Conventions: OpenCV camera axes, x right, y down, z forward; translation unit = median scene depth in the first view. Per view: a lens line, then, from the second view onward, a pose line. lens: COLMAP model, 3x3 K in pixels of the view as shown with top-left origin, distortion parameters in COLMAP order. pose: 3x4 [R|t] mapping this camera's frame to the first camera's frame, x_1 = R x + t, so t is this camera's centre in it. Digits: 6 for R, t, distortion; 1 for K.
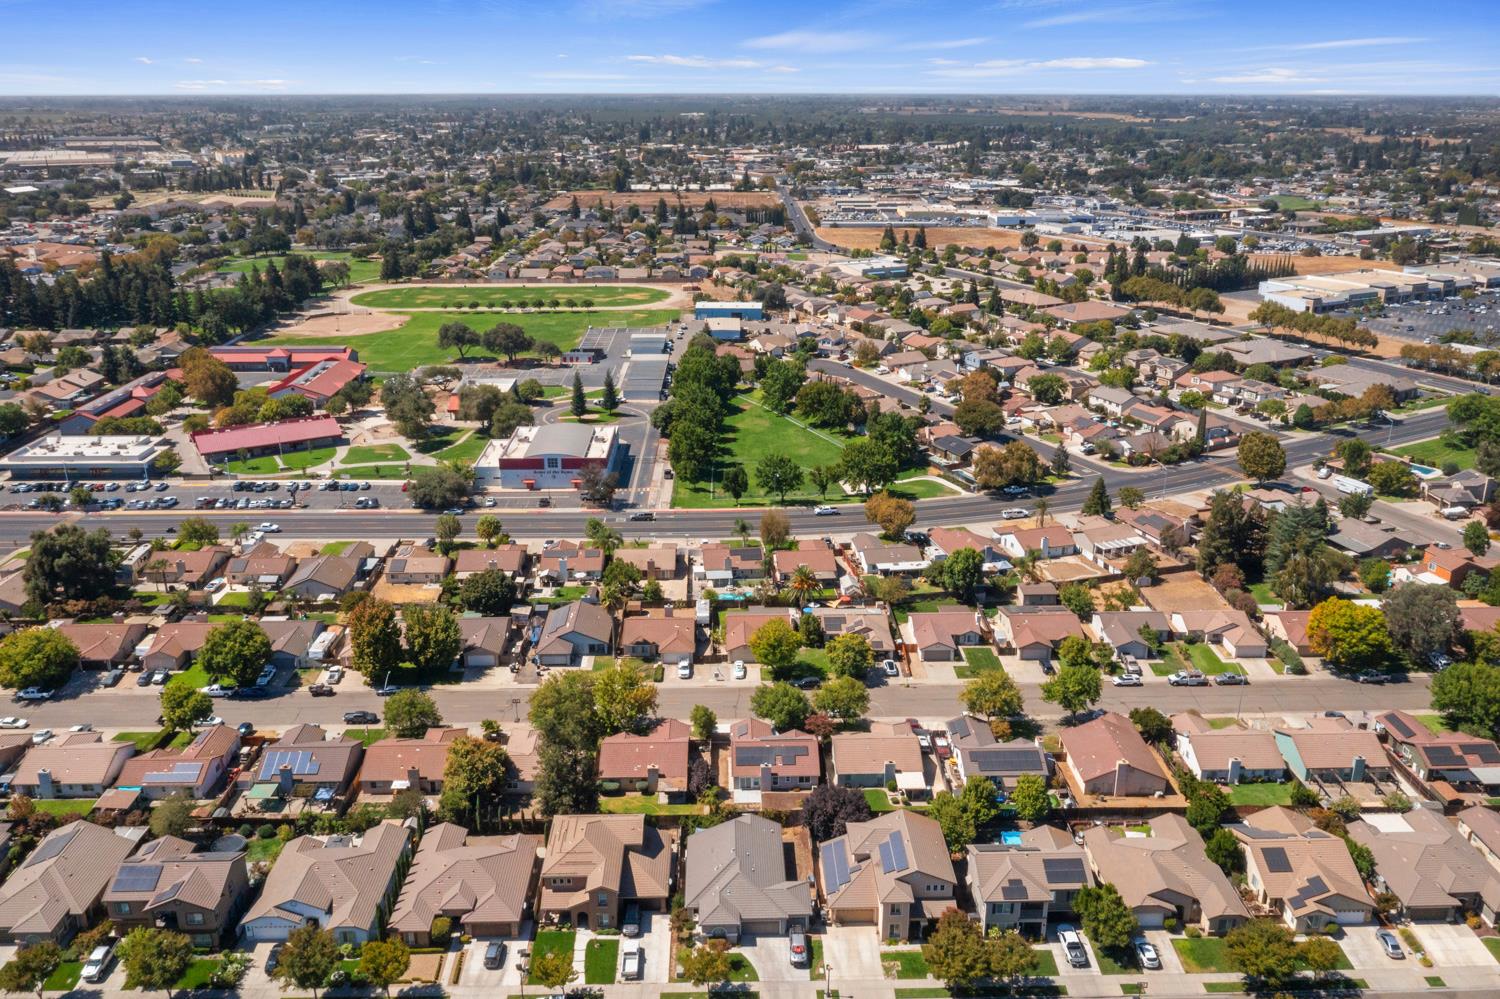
lens RADIAL K [[1195.6, 0, 750.0], [0, 1195.6, 499.5], [0, 0, 1]] dist [-0.011803, 0.007786]
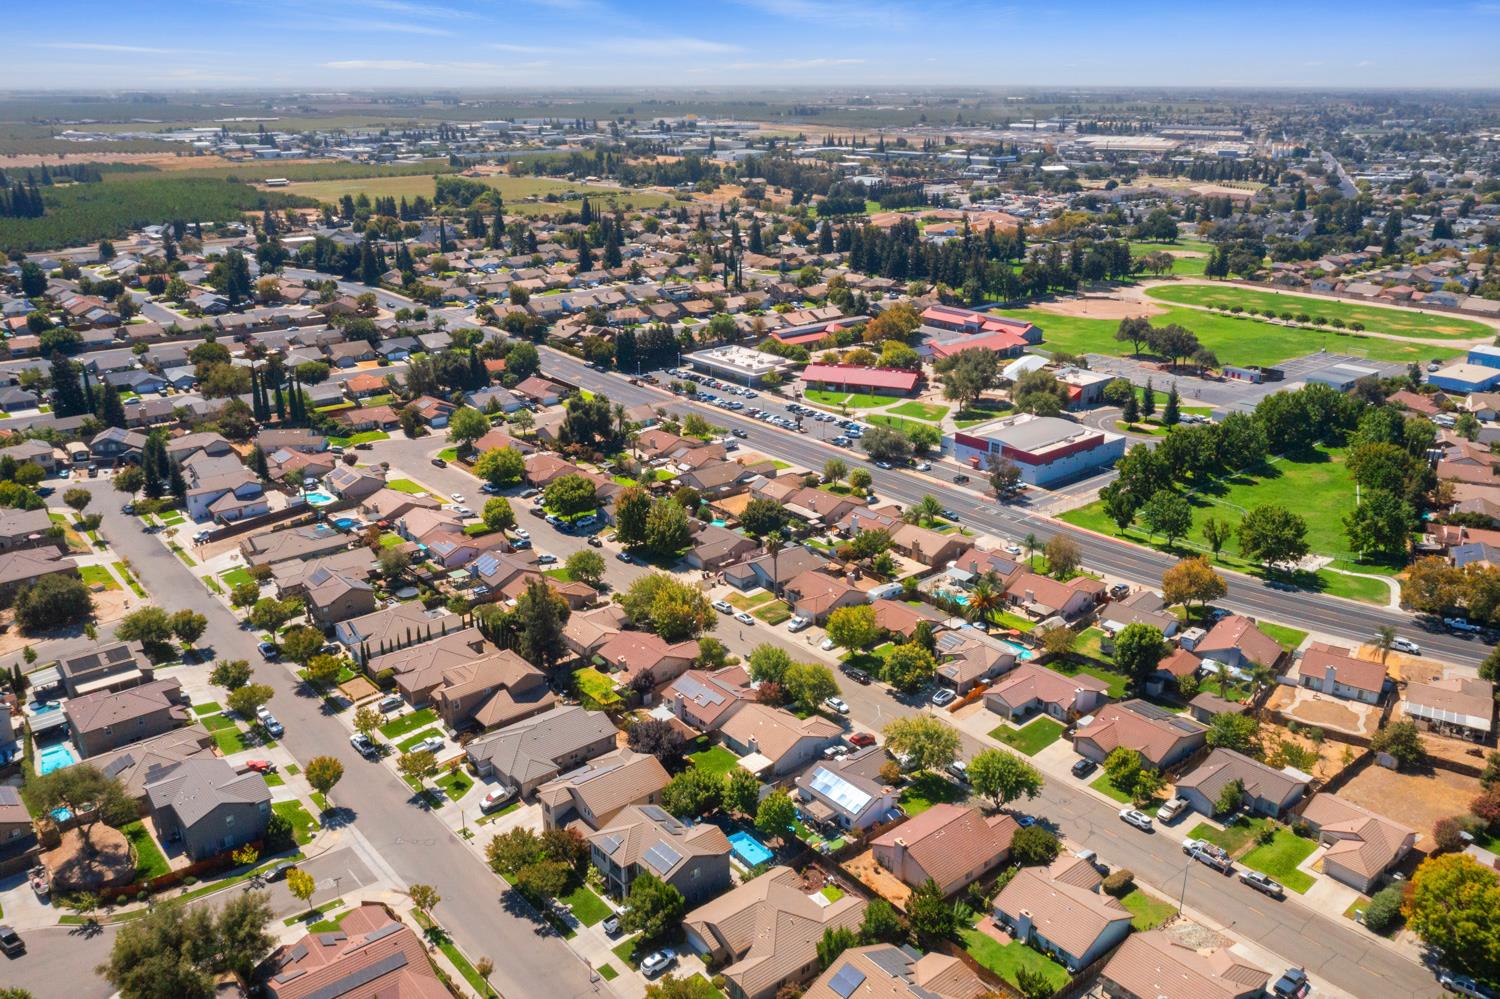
lens RADIAL K [[1195.6, 0, 750.0], [0, 1195.6, 499.5], [0, 0, 1]] dist [-0.011803, 0.007786]
pose [[0.620972, 0.261352, -0.738978, 0.482587], [-0.256640, 0.958601, 0.123367, -0.061627], [0.740628, 0.113044, 0.662338, 0.170372]]
